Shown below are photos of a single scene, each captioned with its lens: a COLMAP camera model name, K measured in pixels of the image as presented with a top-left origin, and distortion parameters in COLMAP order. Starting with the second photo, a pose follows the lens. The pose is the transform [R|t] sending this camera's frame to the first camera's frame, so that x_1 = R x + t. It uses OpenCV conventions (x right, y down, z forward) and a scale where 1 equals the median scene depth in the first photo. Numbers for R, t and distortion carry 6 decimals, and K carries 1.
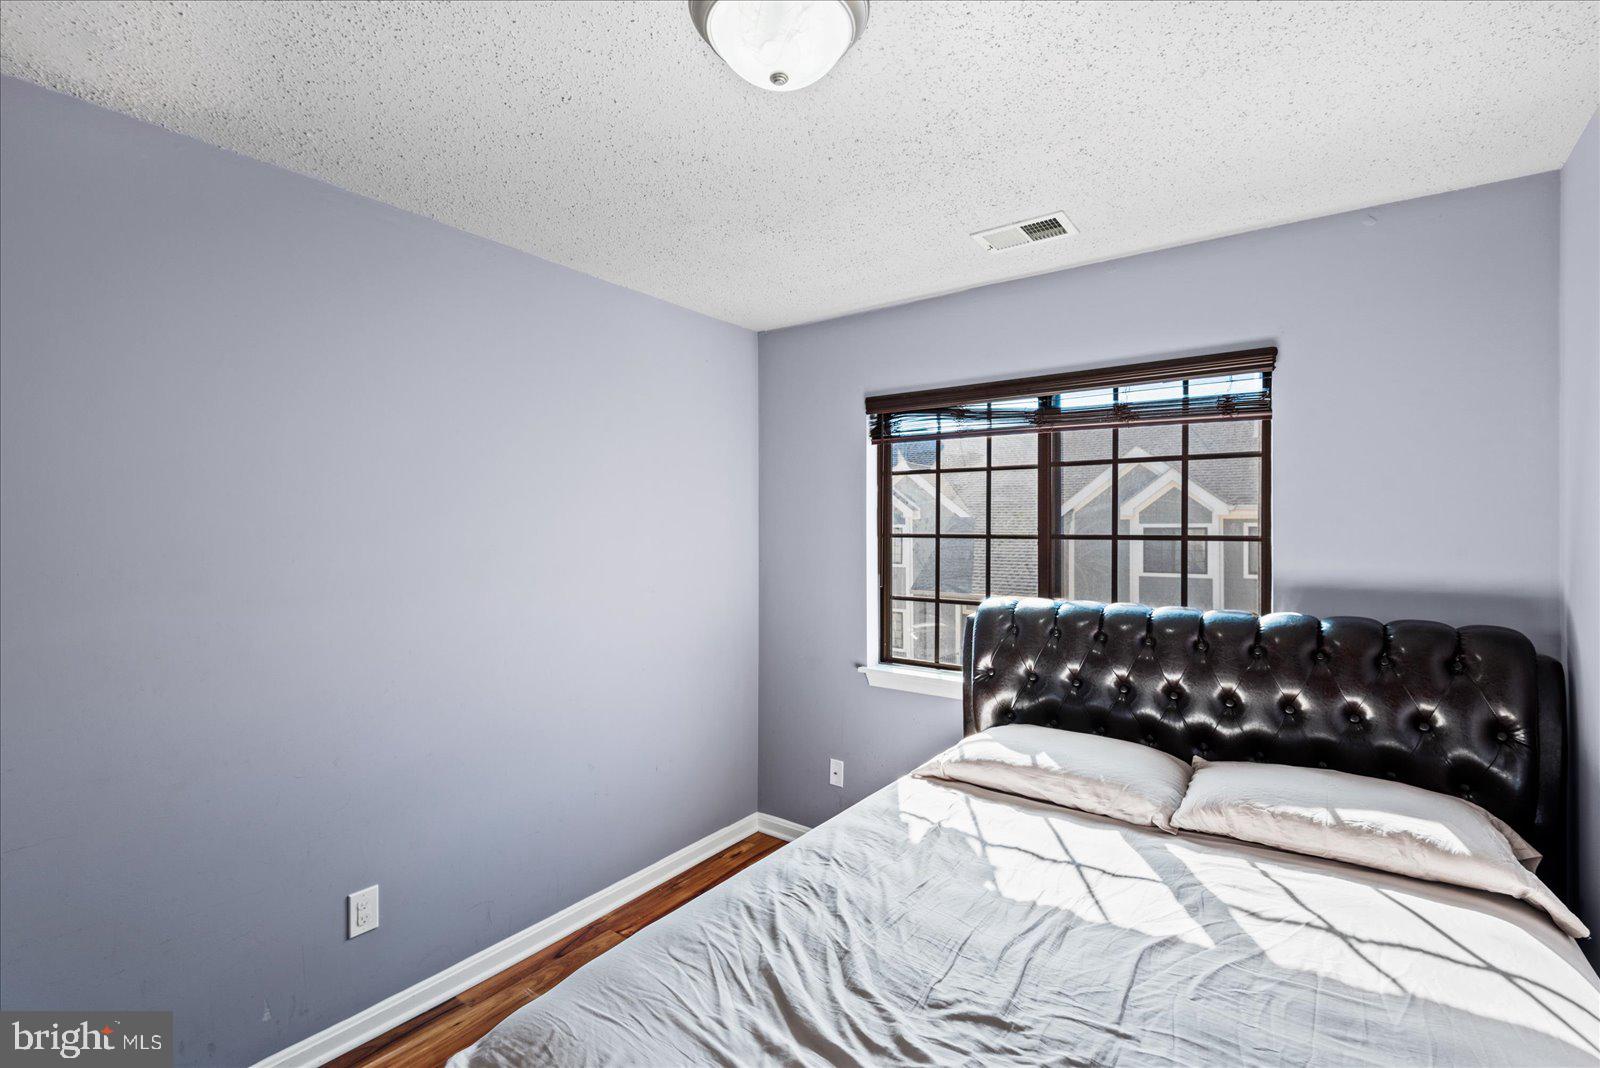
lens RADIAL K [[730.3, 0, 806.7], [0, 730.3, 529.1], [0, 0, 1]] dist [0.023387, -0.007276]
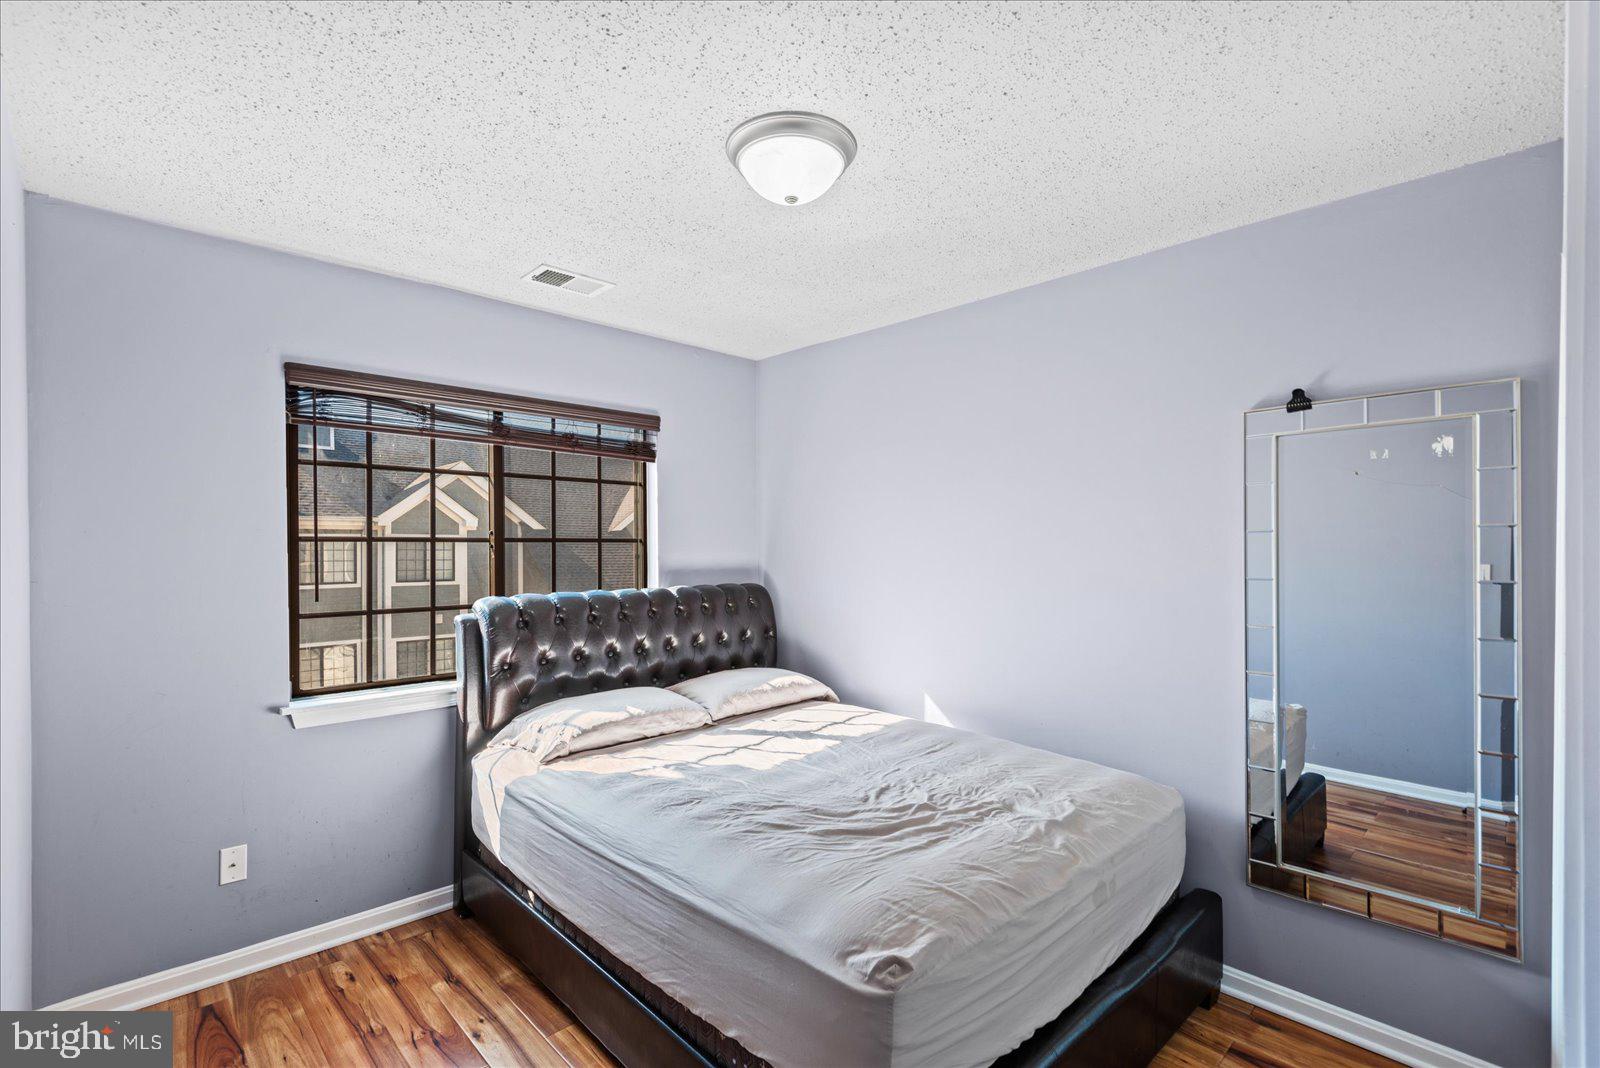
lens RADIAL K [[730.3, 0, 805.8], [0, 730.3, 539.1], [0, 0, 1]] dist [0.023387, -0.007276]
pose [[0.157127, -0.003023, 0.987574, -0.758732], [-0.007769, 0.999961, 0.004297, 0.002038], [-0.987548, -0.008347, 0.157097, 0.410024]]
